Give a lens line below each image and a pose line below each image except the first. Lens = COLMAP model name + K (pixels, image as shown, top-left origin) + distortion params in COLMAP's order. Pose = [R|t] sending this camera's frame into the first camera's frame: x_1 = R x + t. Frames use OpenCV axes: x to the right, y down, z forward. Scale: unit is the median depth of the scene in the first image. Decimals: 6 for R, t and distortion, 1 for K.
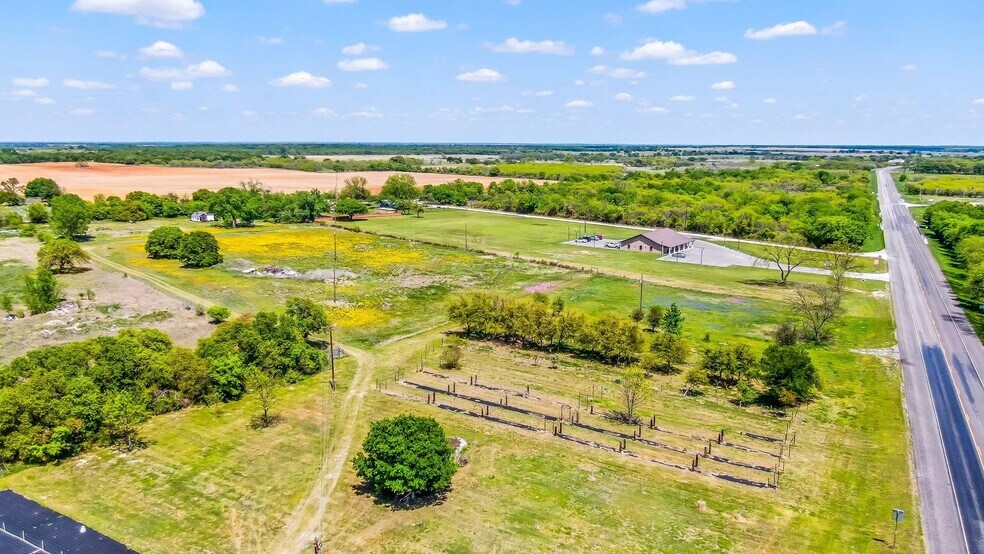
lens RADIAL K [[724.5, 0, 497.9], [0, 724.5, 271.5], [0, 0, 1]] dist [-0.008475, 0.002652]
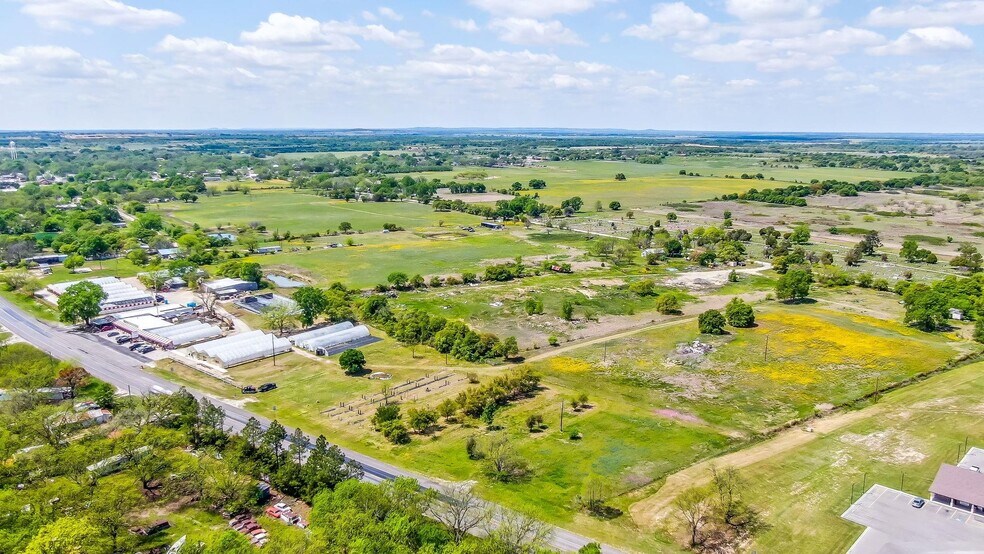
lens RADIAL K [[752.3, 0, 495.1], [0, 752.3, 274.8], [0, 0, 1]] dist [-0.010648, 0.010447]
pose [[-0.149249, 0.188356, -0.970694, 0.496484], [-0.180219, 0.960065, 0.214003, -0.162055], [0.972238, 0.206877, -0.109343, 0.301782]]
